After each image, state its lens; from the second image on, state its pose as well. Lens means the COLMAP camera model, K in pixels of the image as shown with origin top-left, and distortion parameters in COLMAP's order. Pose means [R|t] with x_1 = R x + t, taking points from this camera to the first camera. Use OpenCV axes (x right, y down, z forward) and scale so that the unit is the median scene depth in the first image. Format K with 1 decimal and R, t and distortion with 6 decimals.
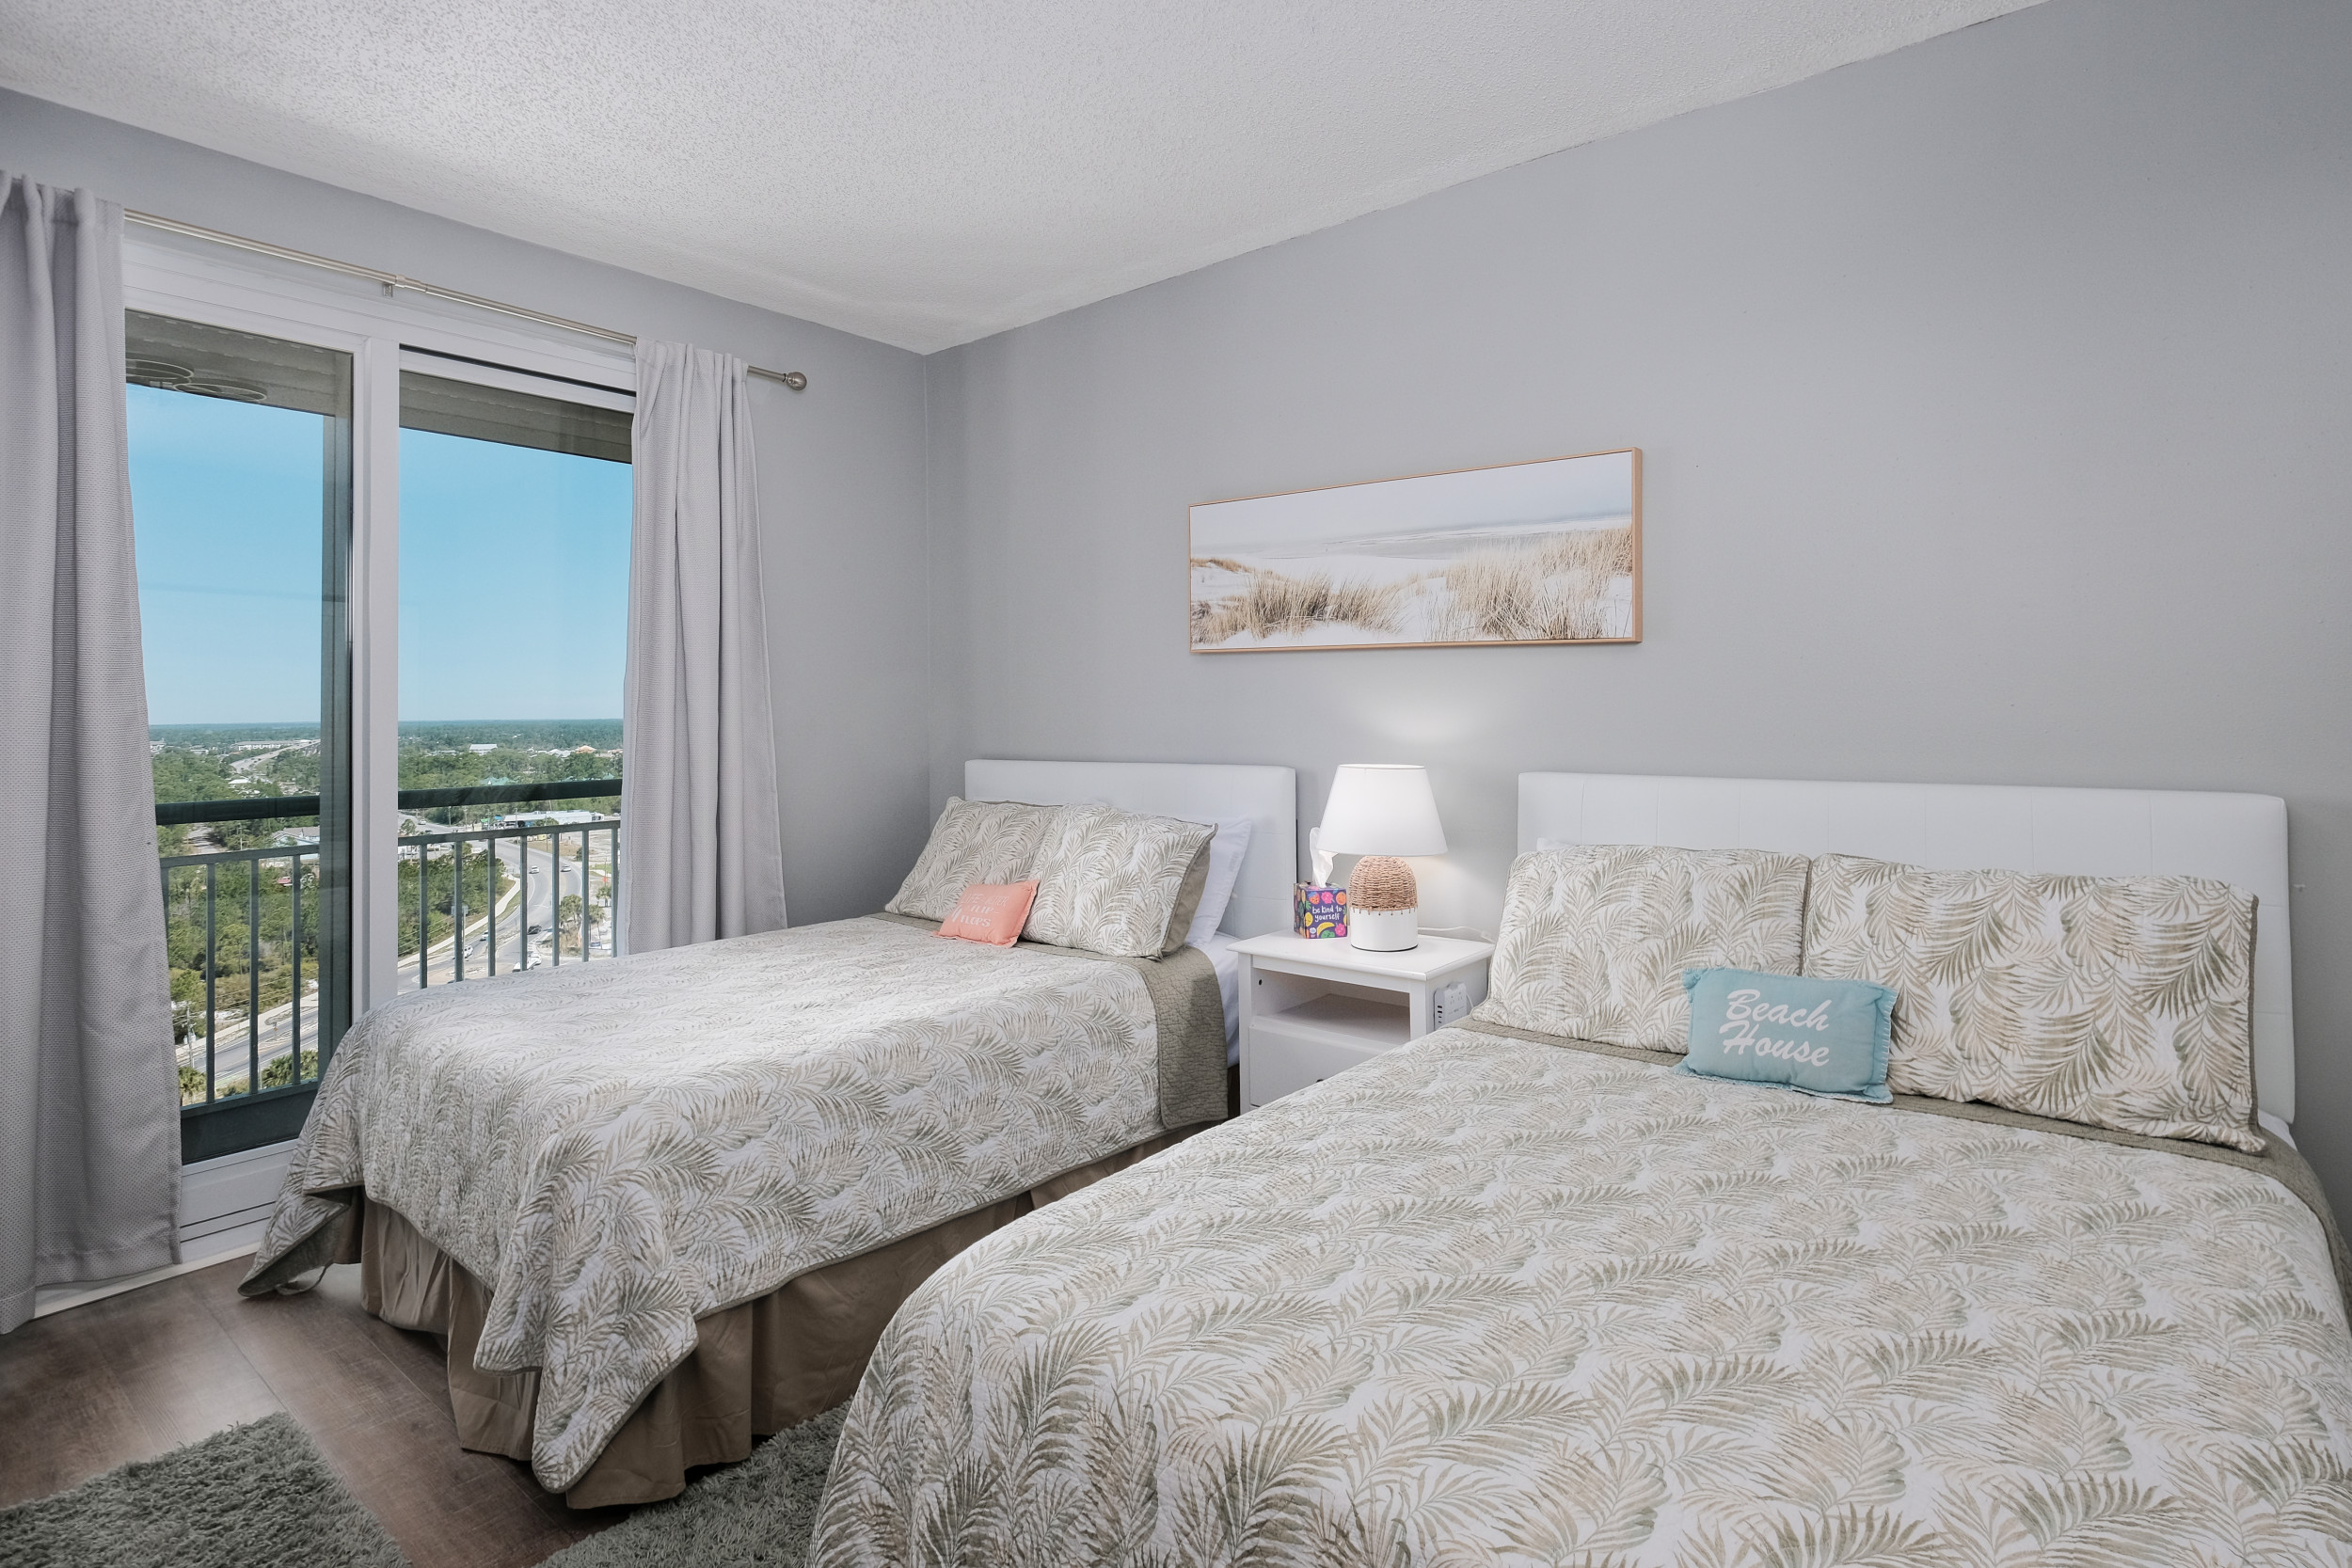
lens RADIAL K [[1181.0, 0, 1131.9], [0, 1181.0, 680.0], [0, 0, 1]] dist [0.003946, -0.000829]
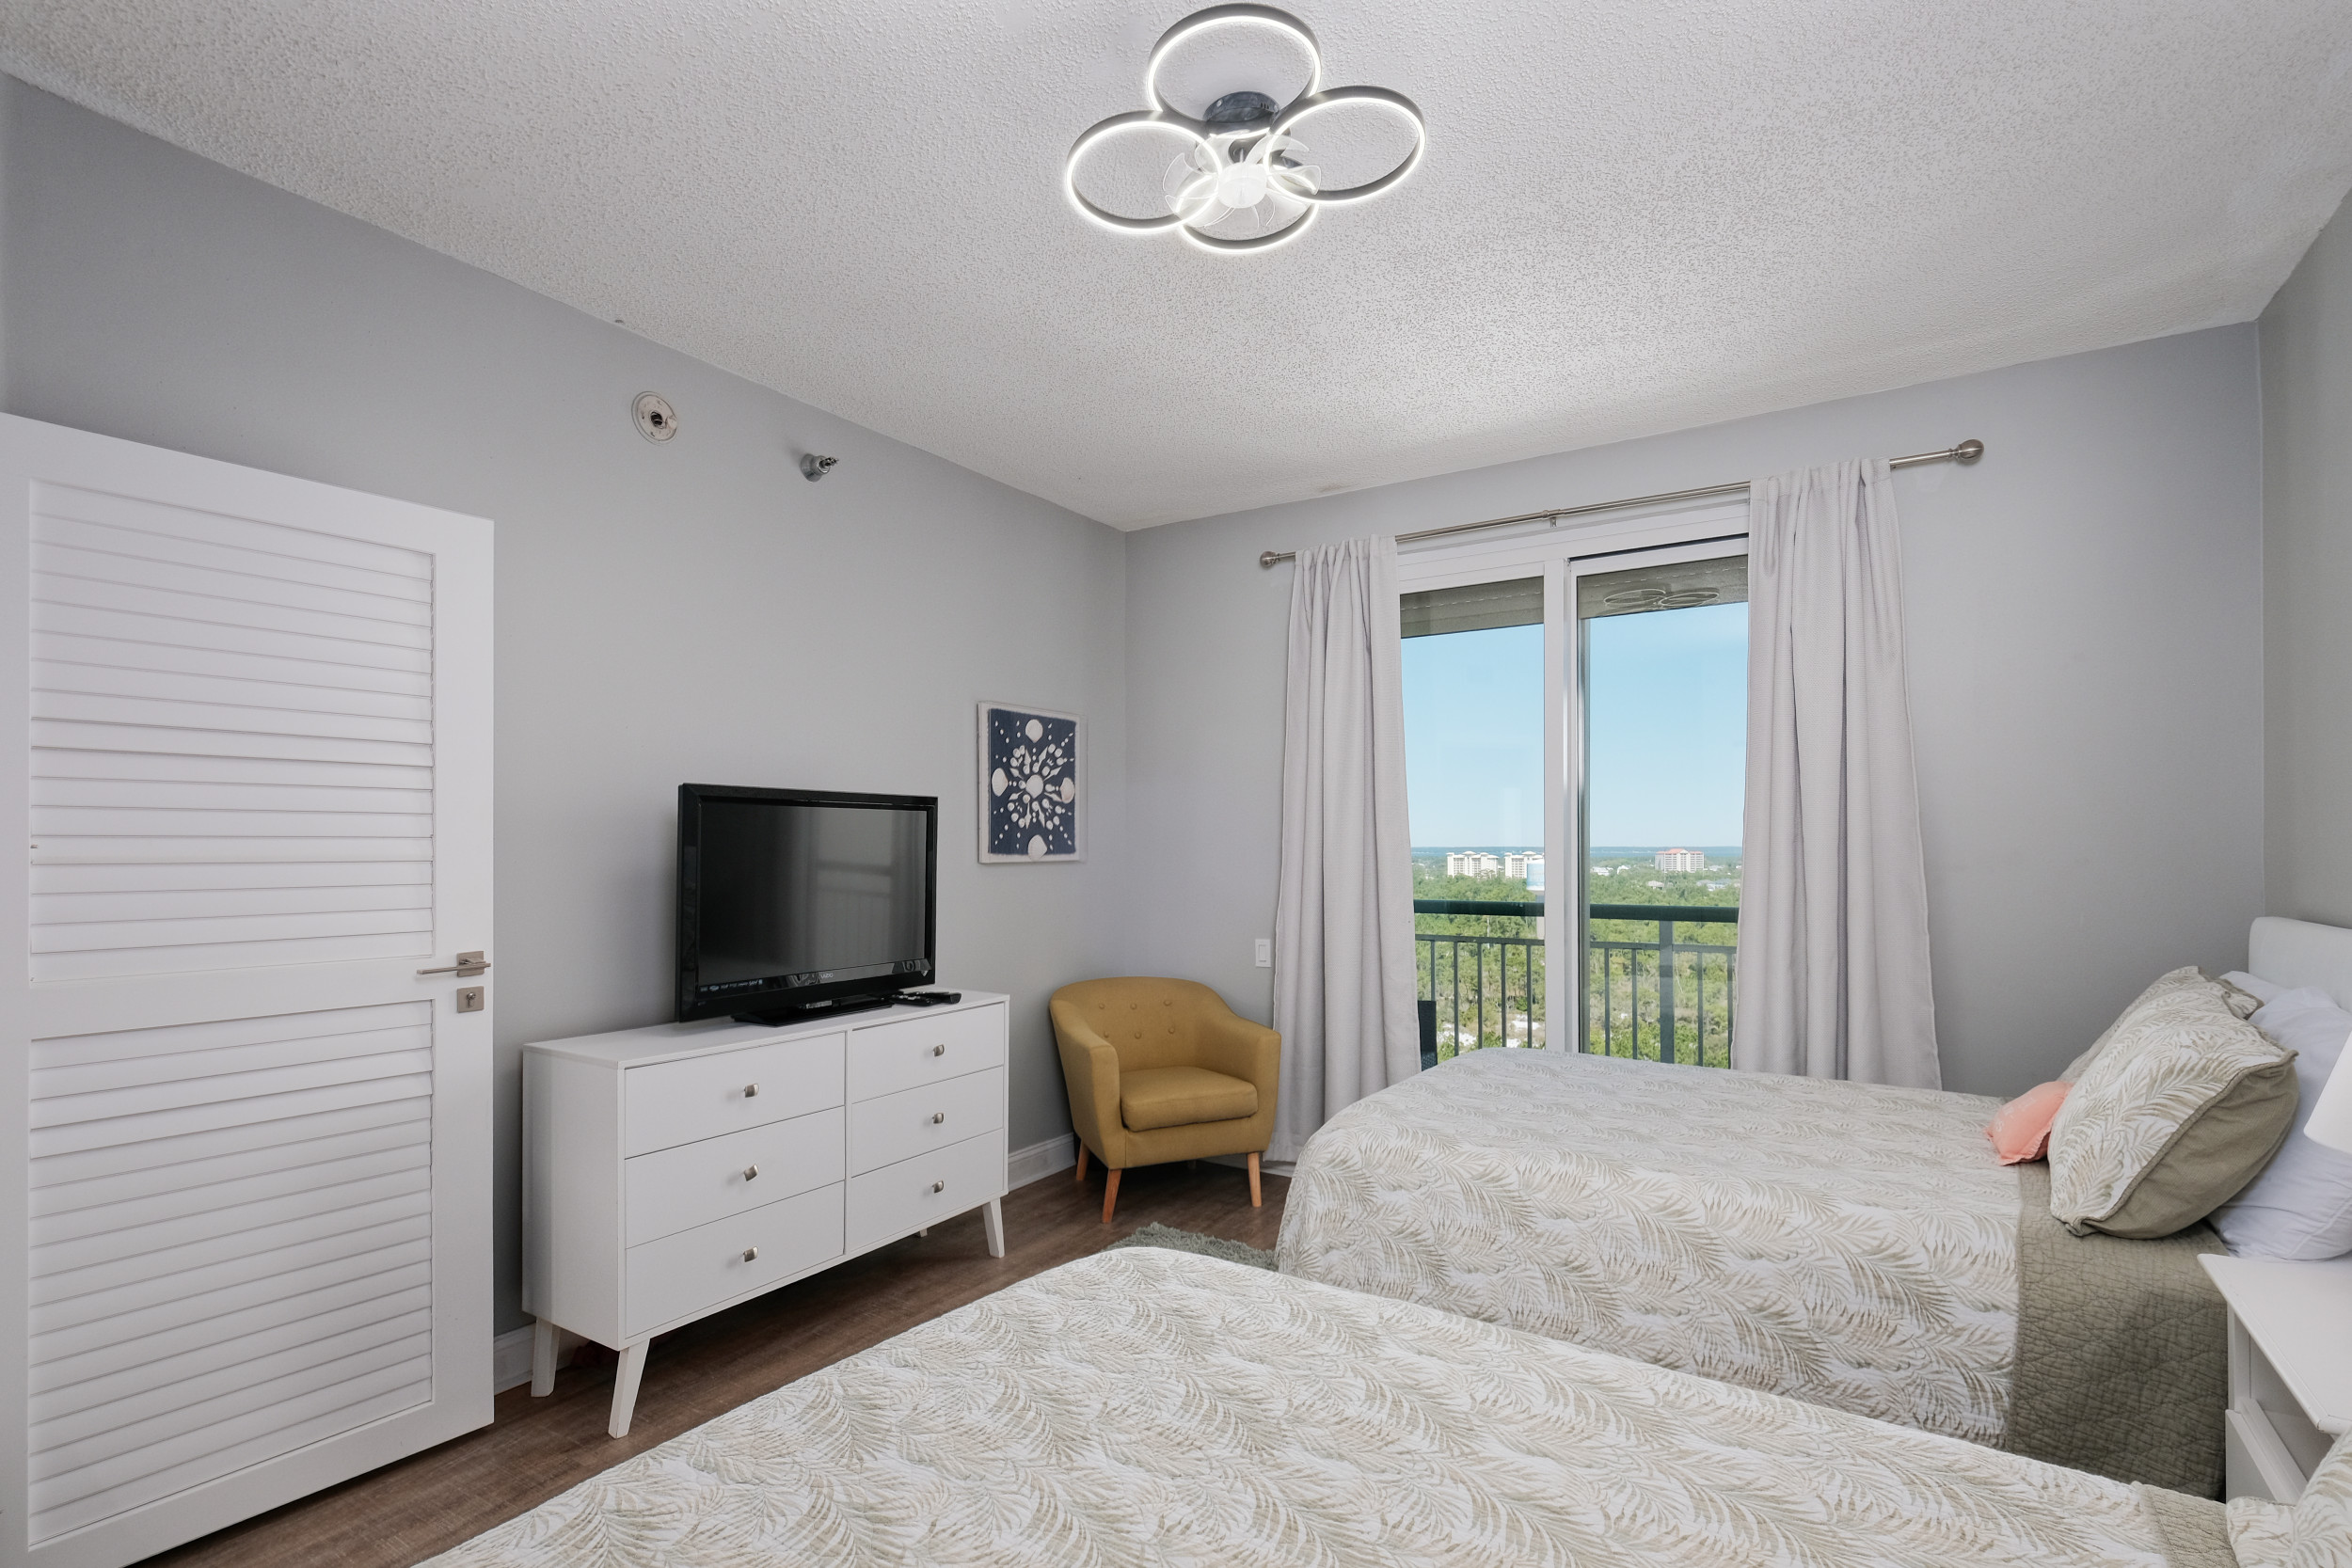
lens RADIAL K [[1092.8, 0, 1185.6], [0, 1092.8, 833.5], [0, 0, 1]] dist [-0.003710, -0.000382]
pose [[0.135552, 0.002517, -0.990767, 0.585080], [0.023427, 0.999709, 0.005745, 0.004022], [0.990493, -0.023989, 0.135454, 0.474714]]
